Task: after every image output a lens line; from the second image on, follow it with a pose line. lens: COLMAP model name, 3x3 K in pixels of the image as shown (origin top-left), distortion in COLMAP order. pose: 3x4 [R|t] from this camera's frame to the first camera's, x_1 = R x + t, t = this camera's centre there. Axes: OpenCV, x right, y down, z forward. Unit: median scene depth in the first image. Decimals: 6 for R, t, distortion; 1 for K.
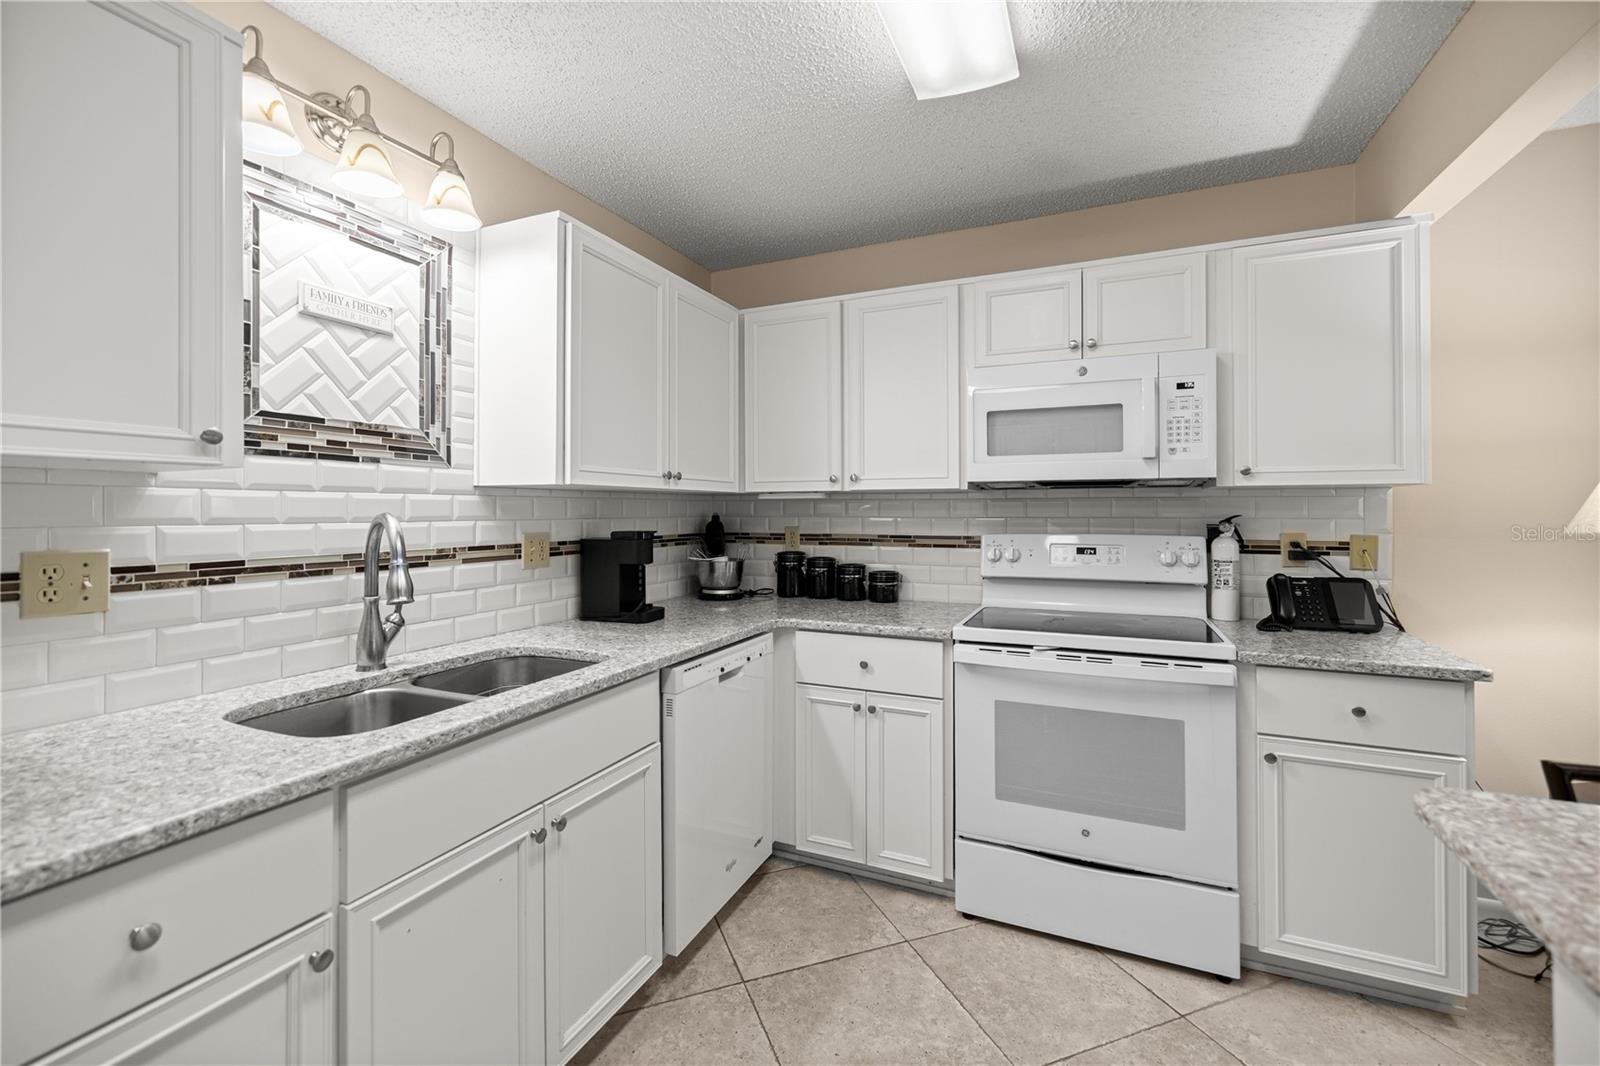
lens RADIAL K [[679.8, 0, 795.1], [0, 679.8, 509.5], [0, 0, 1]] dist [0.003463, -0.000717]
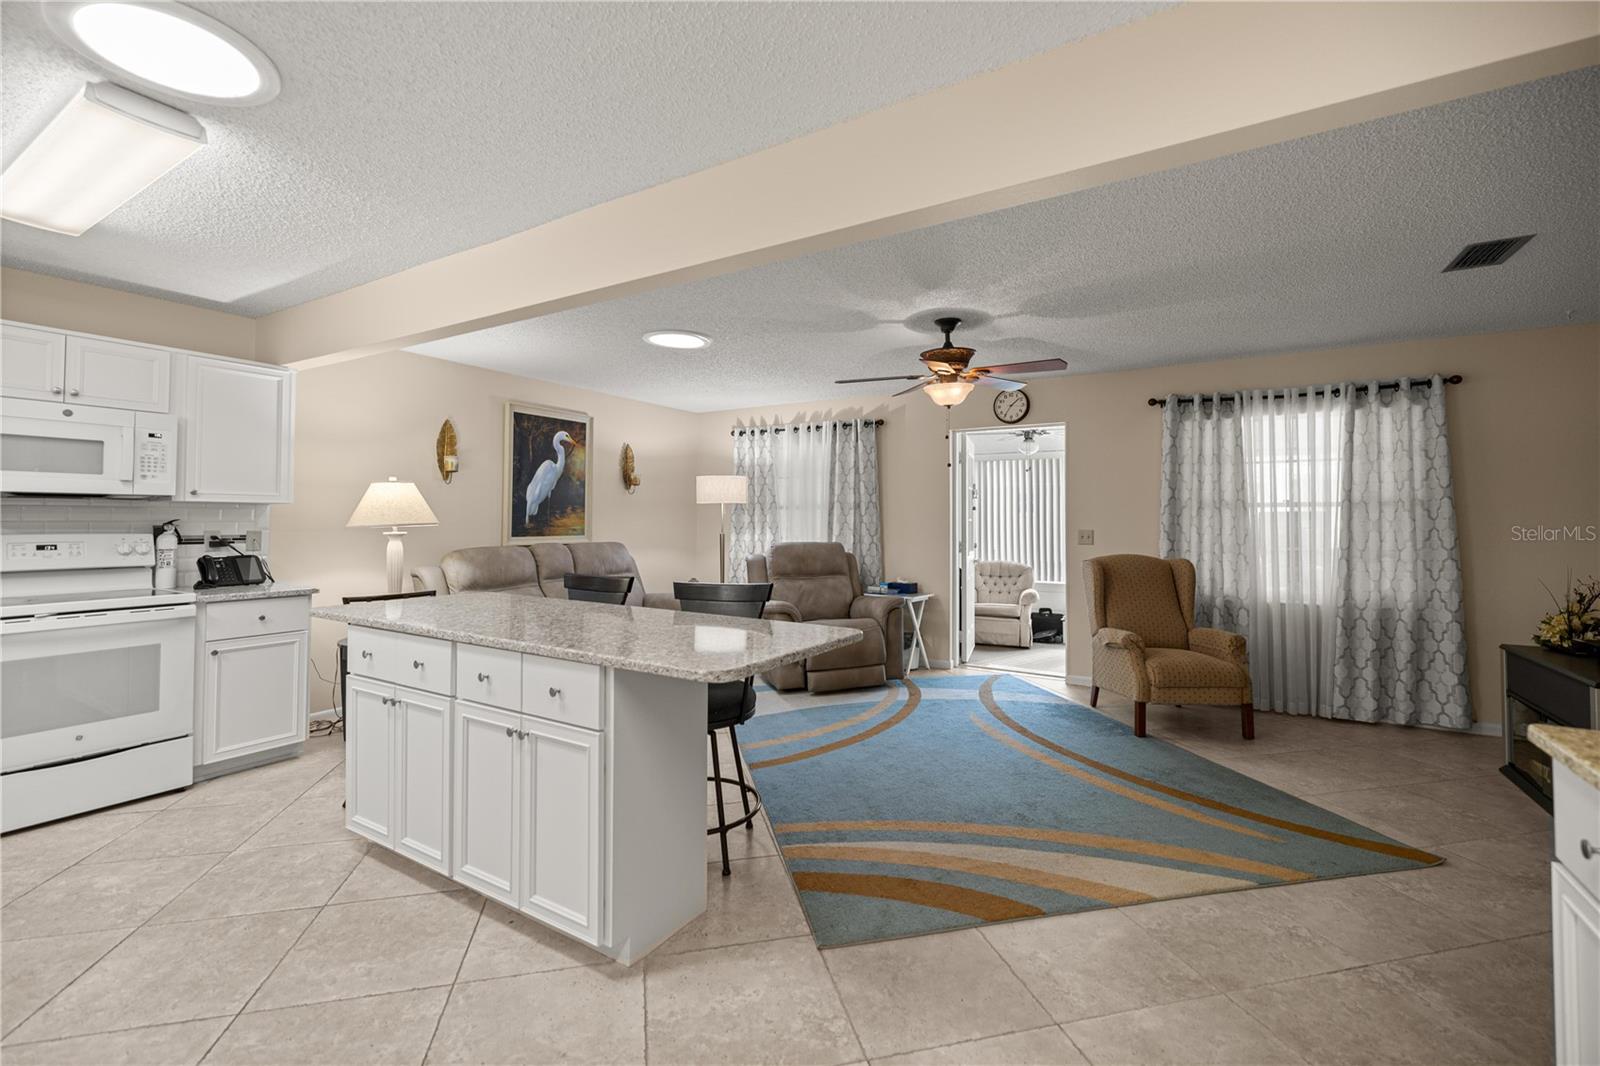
lens RADIAL K [[679.8, 0, 801.3], [0, 679.8, 501.7], [0, 0, 1]] dist [0.003463, -0.000717]
pose [[0.124590, 0.029821, 0.991760, -0.744766], [-0.002657, 0.999555, -0.029721, 0.010854], [-0.992205, 0.001068, 0.124613, -0.628902]]
